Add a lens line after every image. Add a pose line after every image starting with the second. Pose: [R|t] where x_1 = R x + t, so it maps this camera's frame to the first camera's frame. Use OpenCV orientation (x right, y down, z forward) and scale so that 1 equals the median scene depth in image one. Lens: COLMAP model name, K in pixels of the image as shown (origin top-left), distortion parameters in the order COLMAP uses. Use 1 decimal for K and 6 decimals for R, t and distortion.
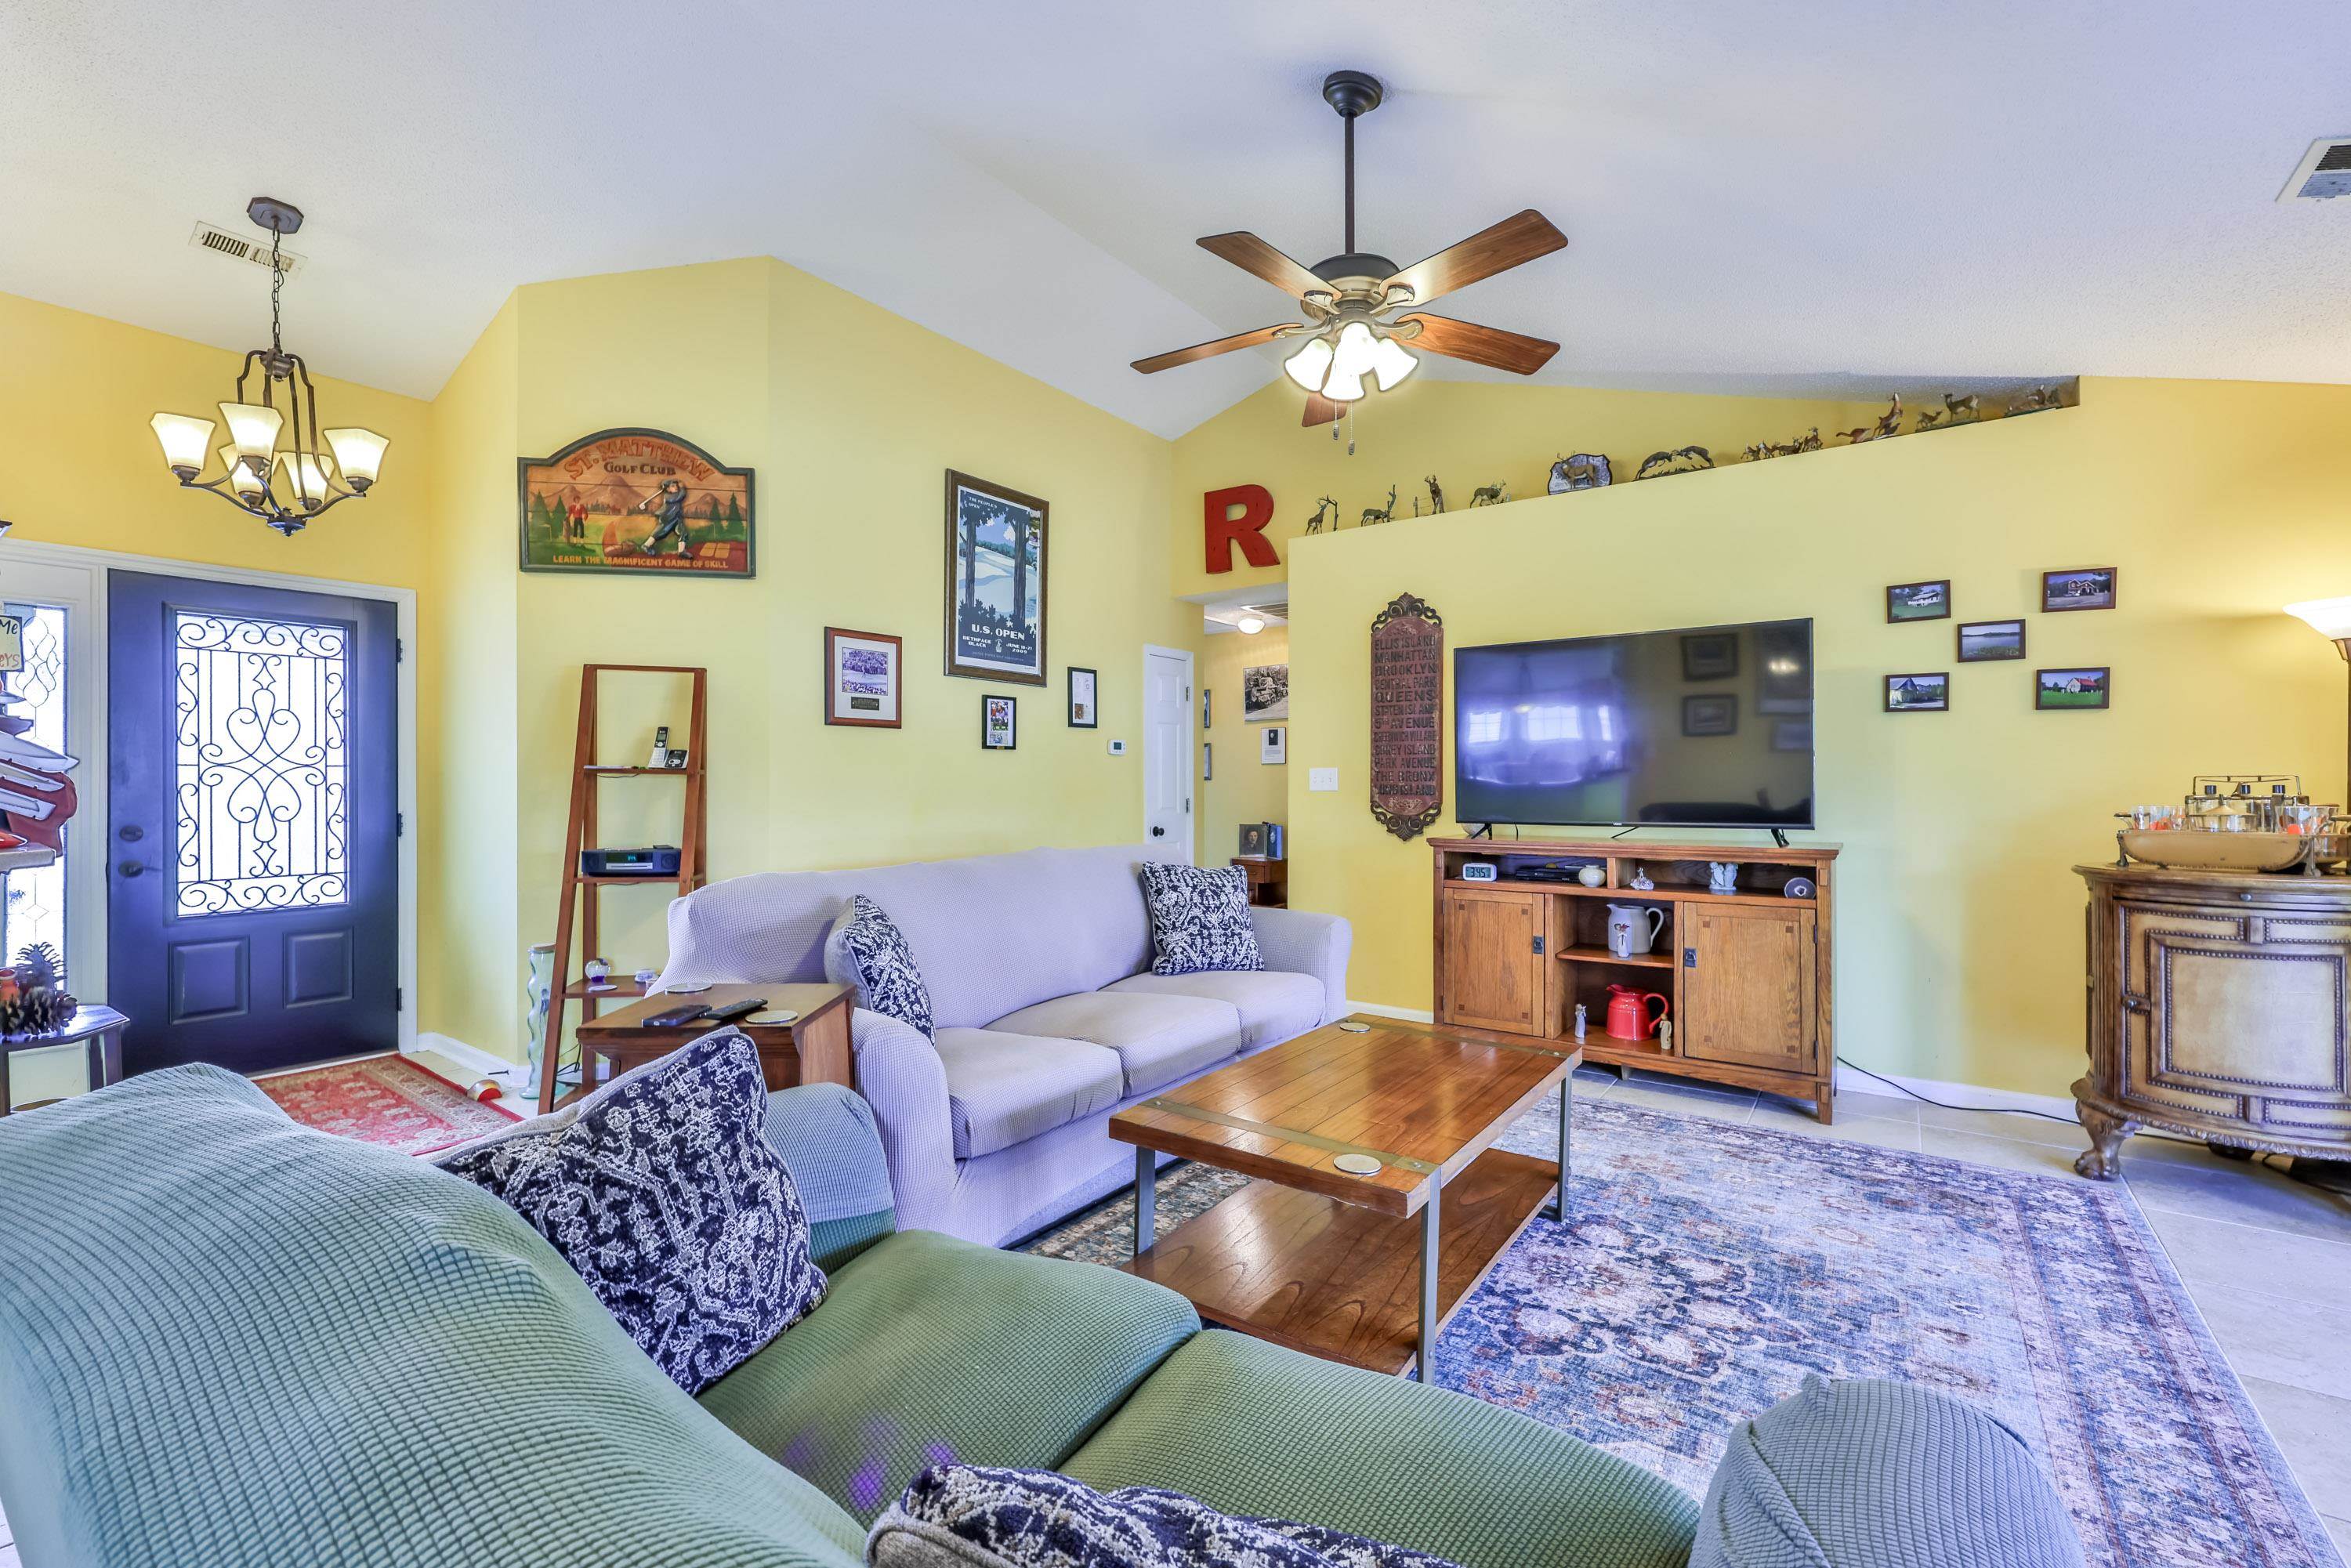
lens RADIAL K [[996.3, 0, 1155.2], [0, 996.3, 781.4], [0, 0, 1]] dist [-0.003741, 0.000848]
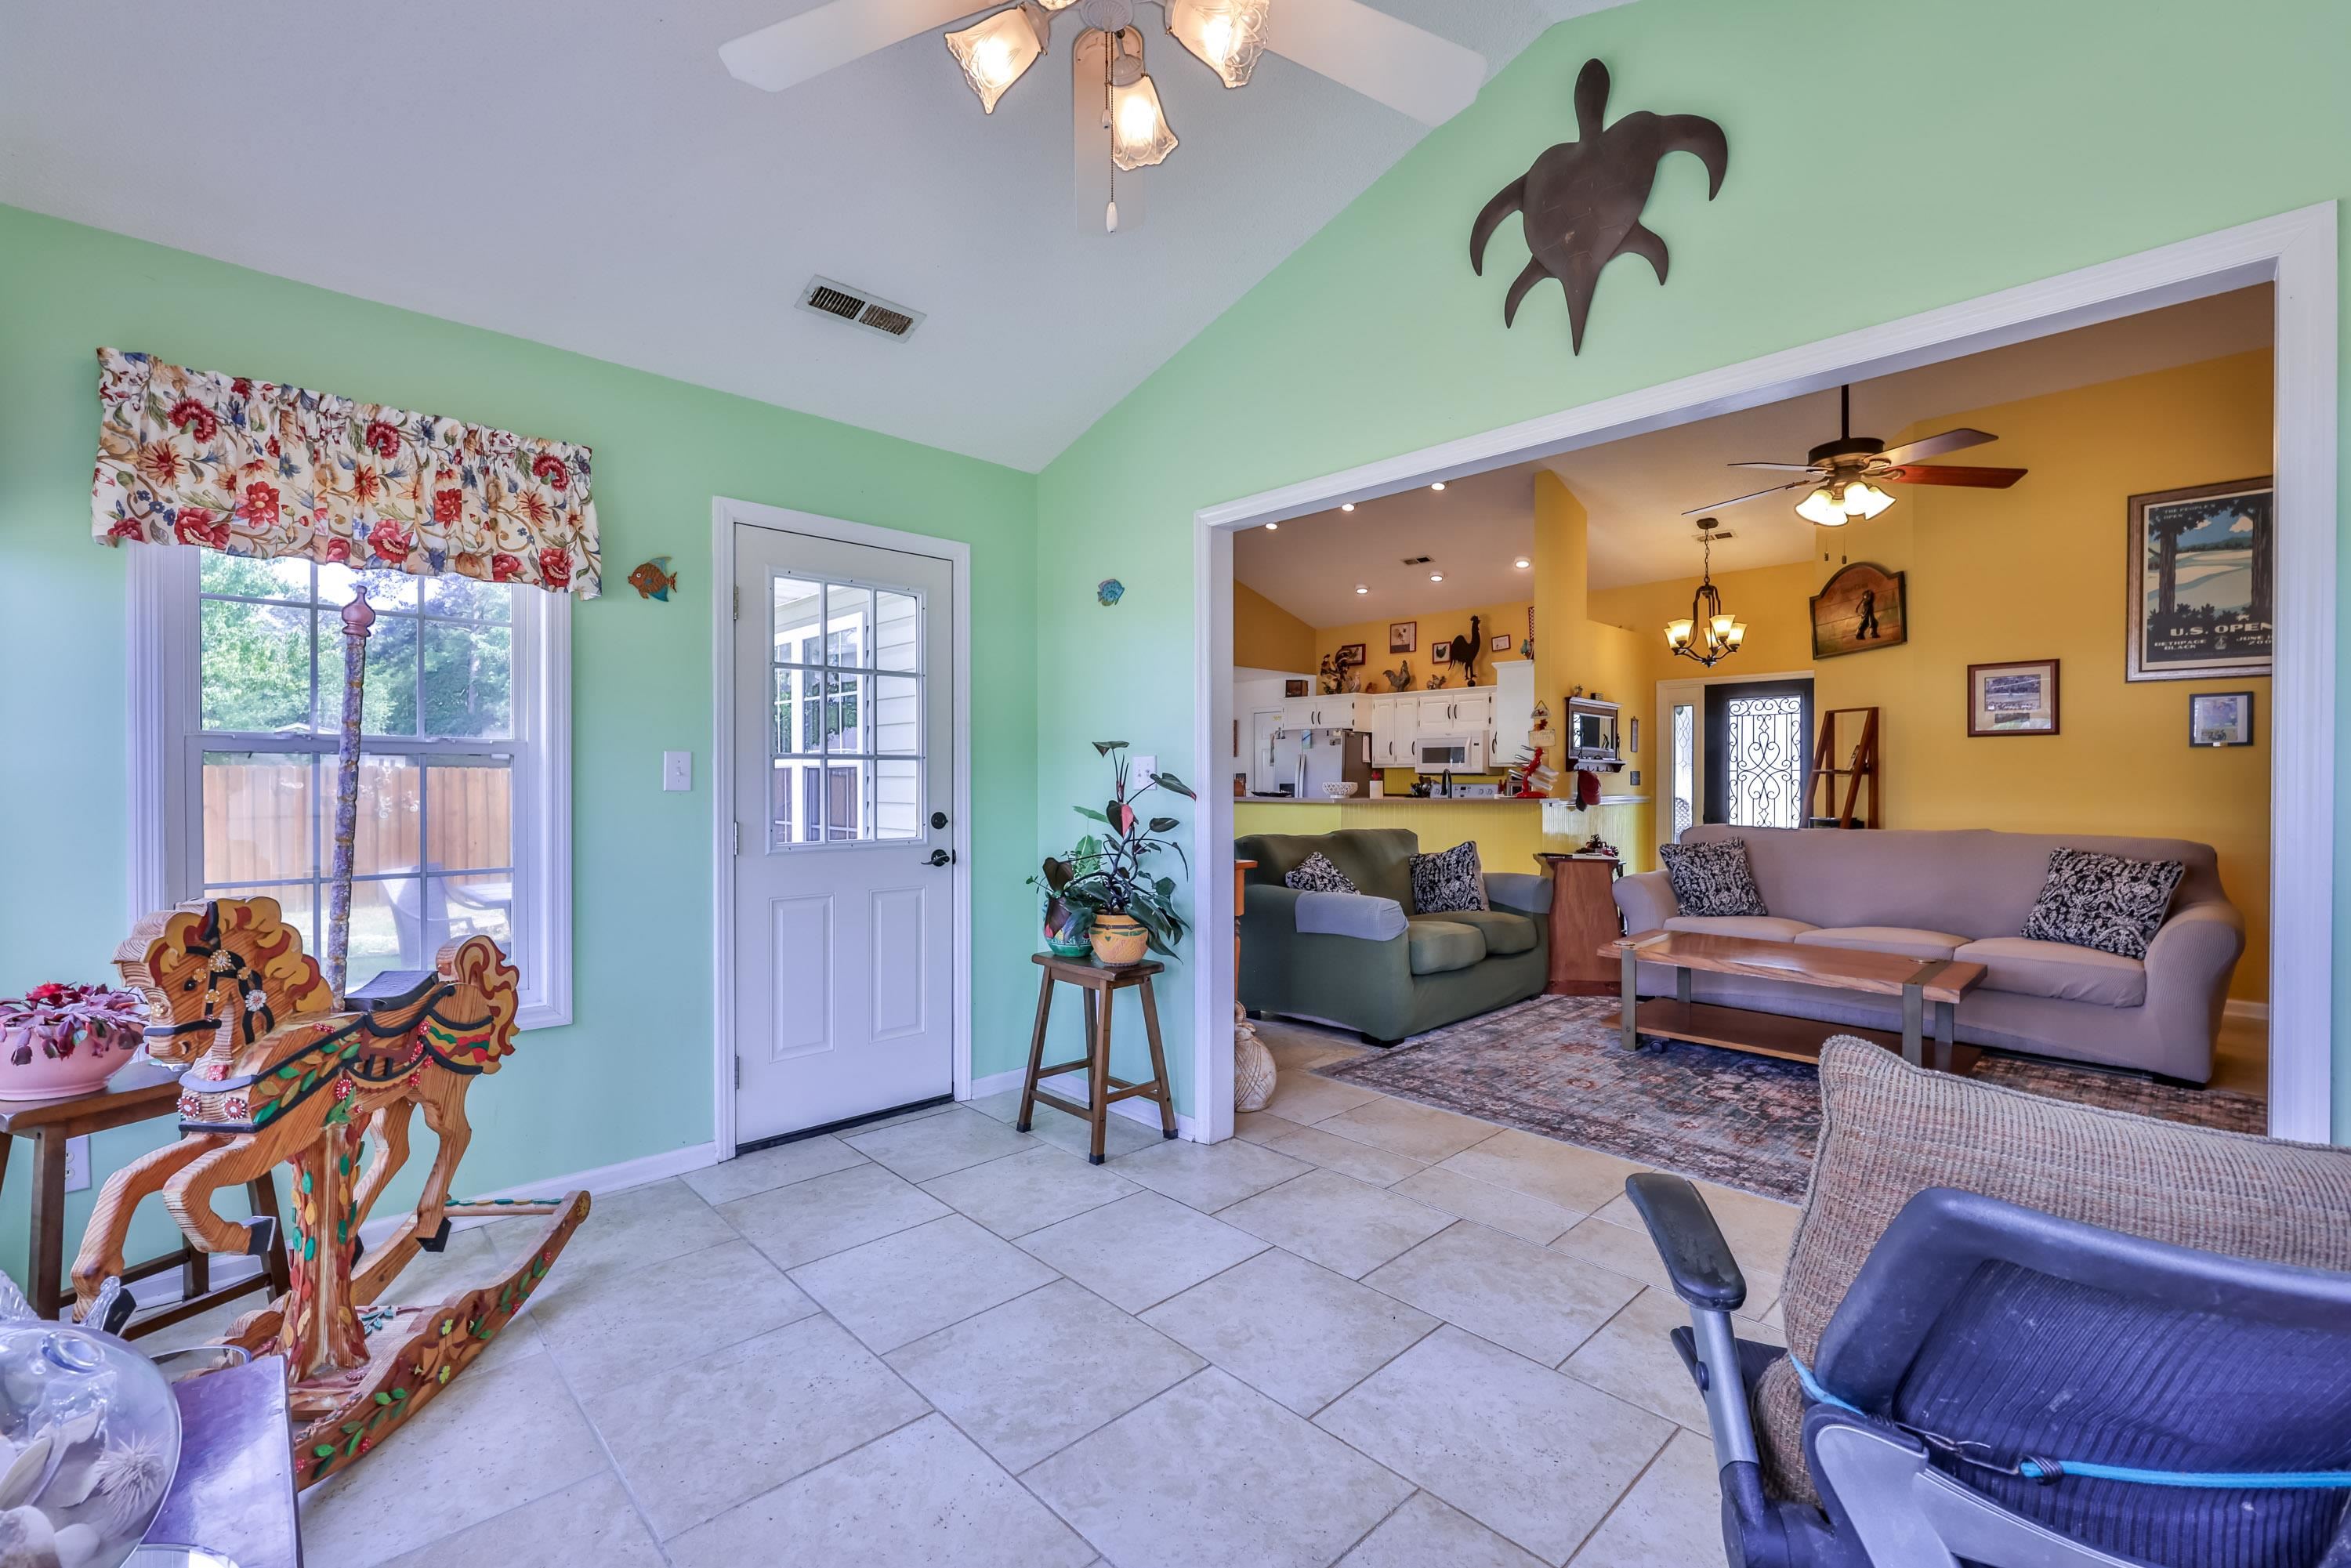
lens RADIAL K [[996.3, 0, 1173.2], [0, 996.3, 782.6], [0, 0, 1]] dist [-0.003741, 0.000848]
pose [[-0.164134, 0.003592, -0.986432, 1.288379], [0.001154, 0.999993, 0.003449, -0.000305], [0.986437, -0.000572, -0.164137, 0.163460]]
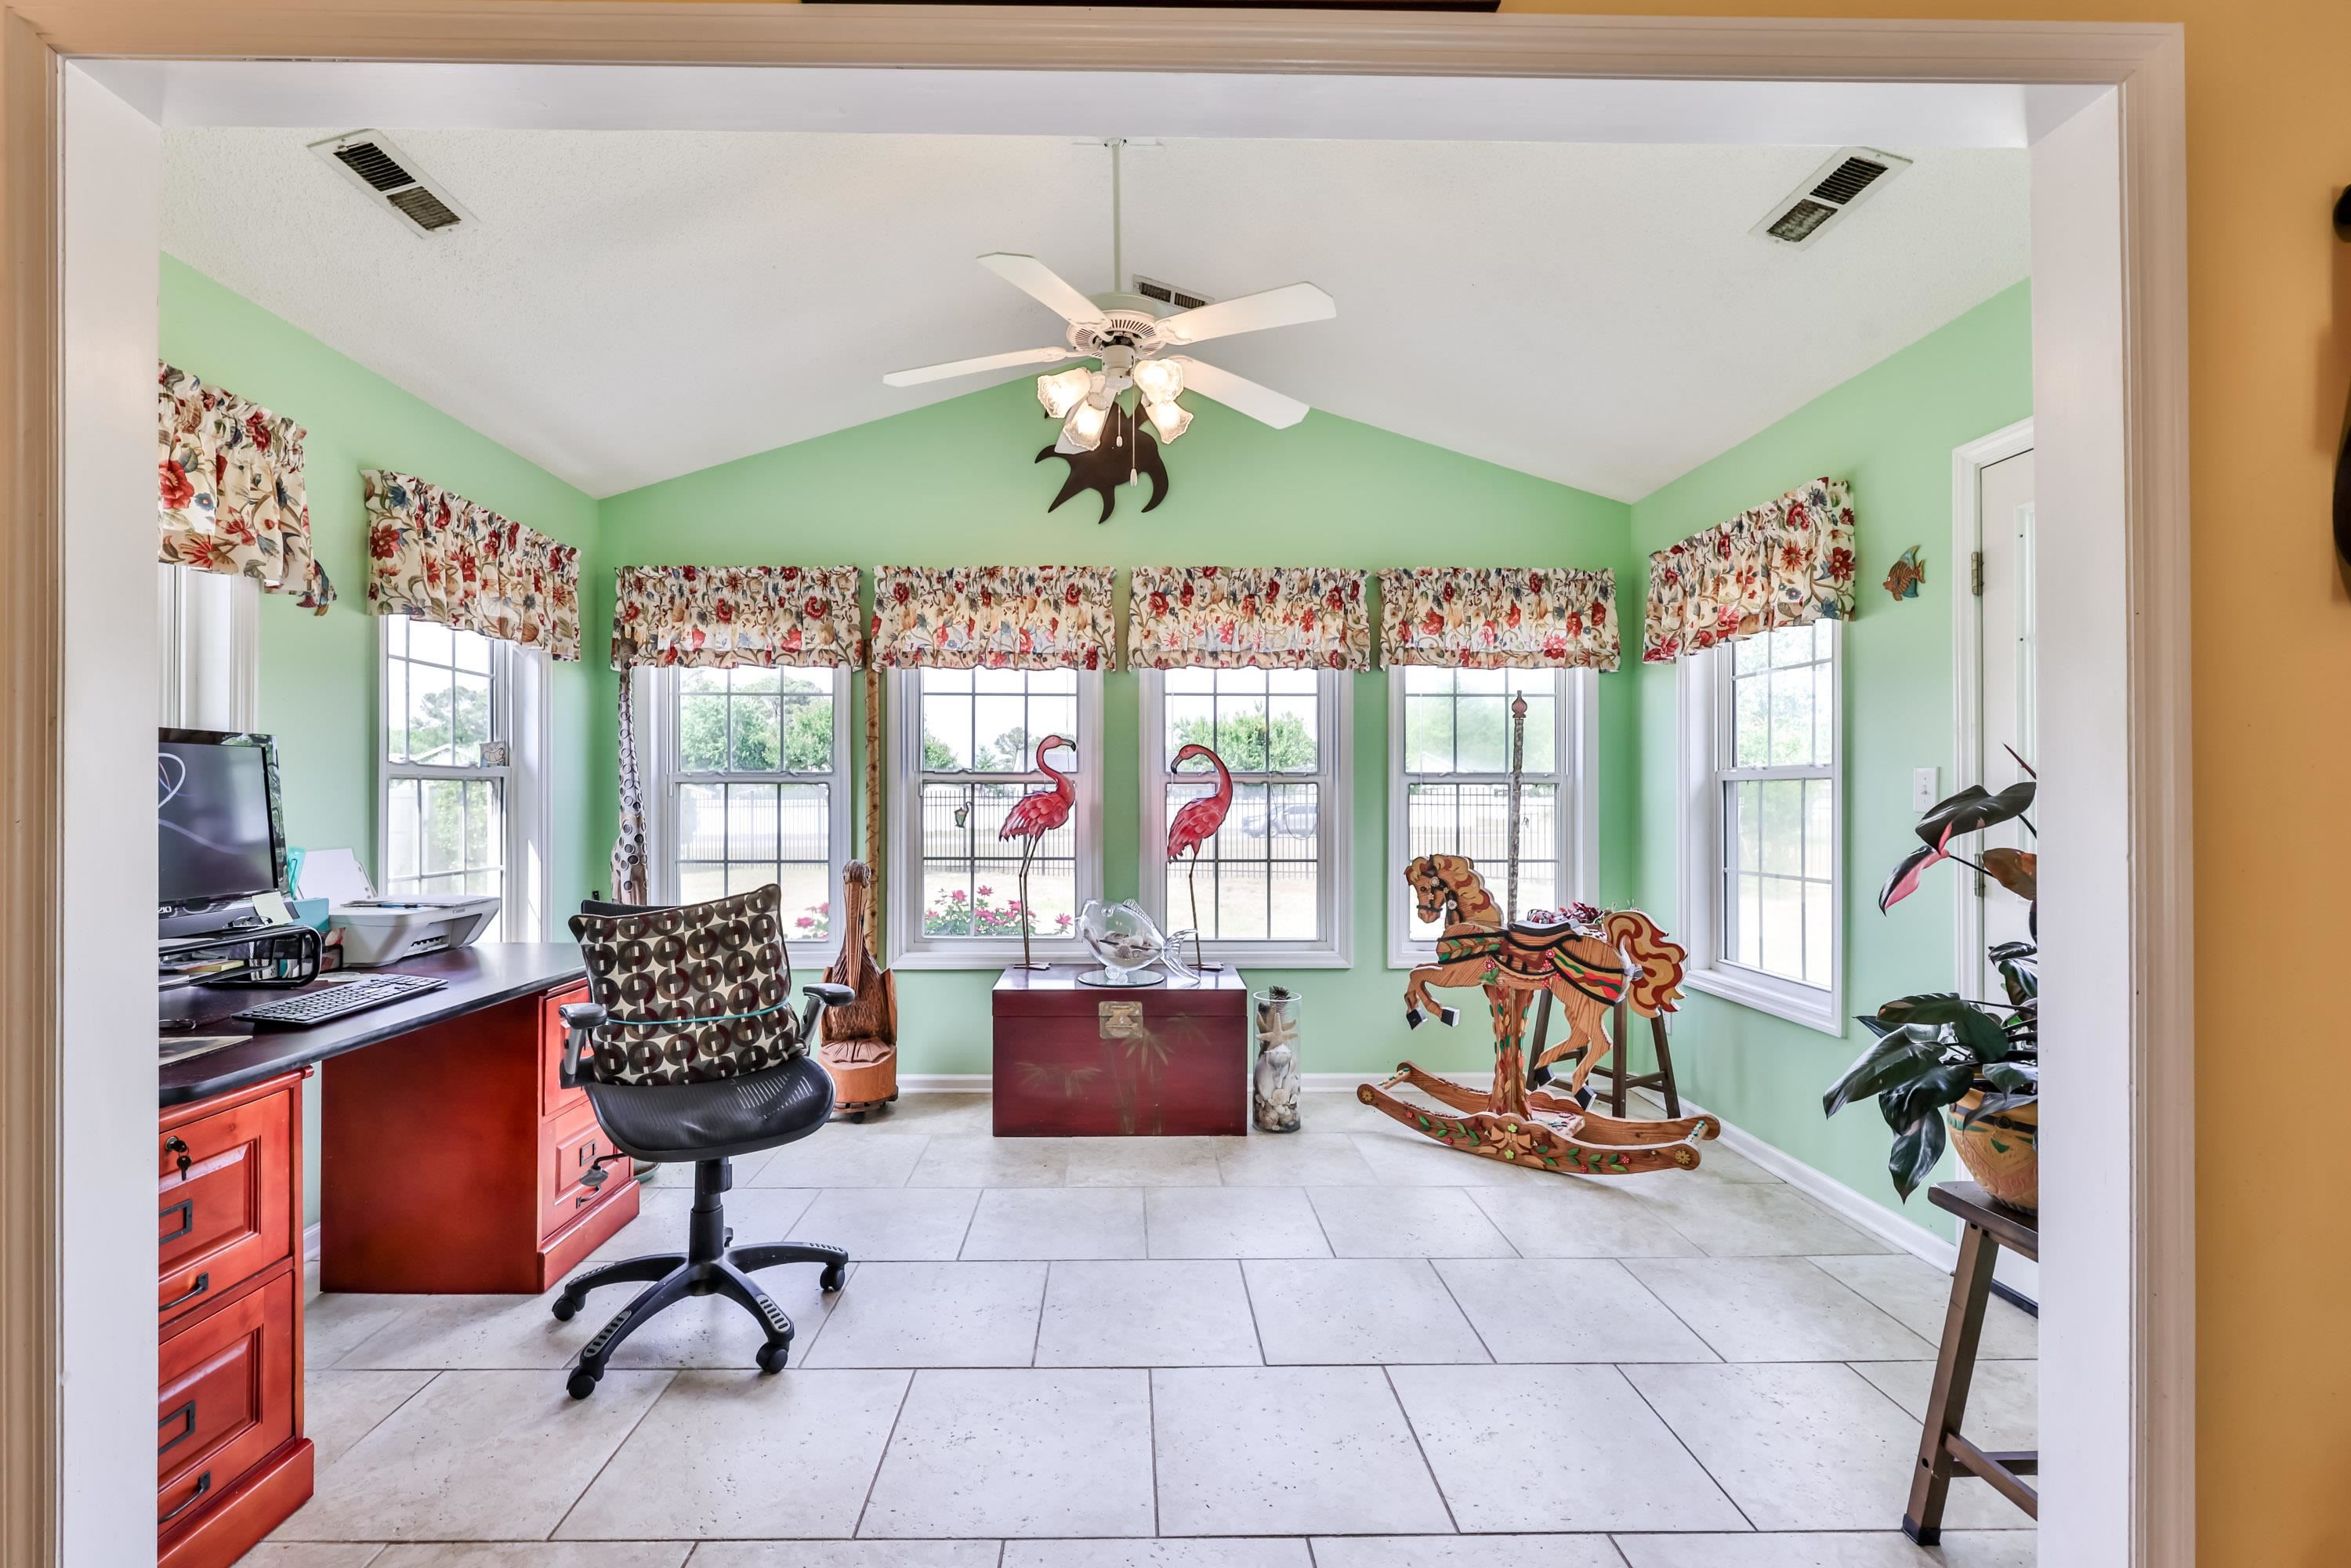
lens RADIAL K [[996.3, 0, 1135.1], [0, 996.3, 797.8], [0, 0, 1]] dist [-0.003741, 0.000848]
pose [[-0.614411, 0.002682, 0.788982, 0.408264], [-0.000642, 0.999992, -0.003899, 0.001873], [-0.788986, -0.002902, -0.614404, 0.476243]]
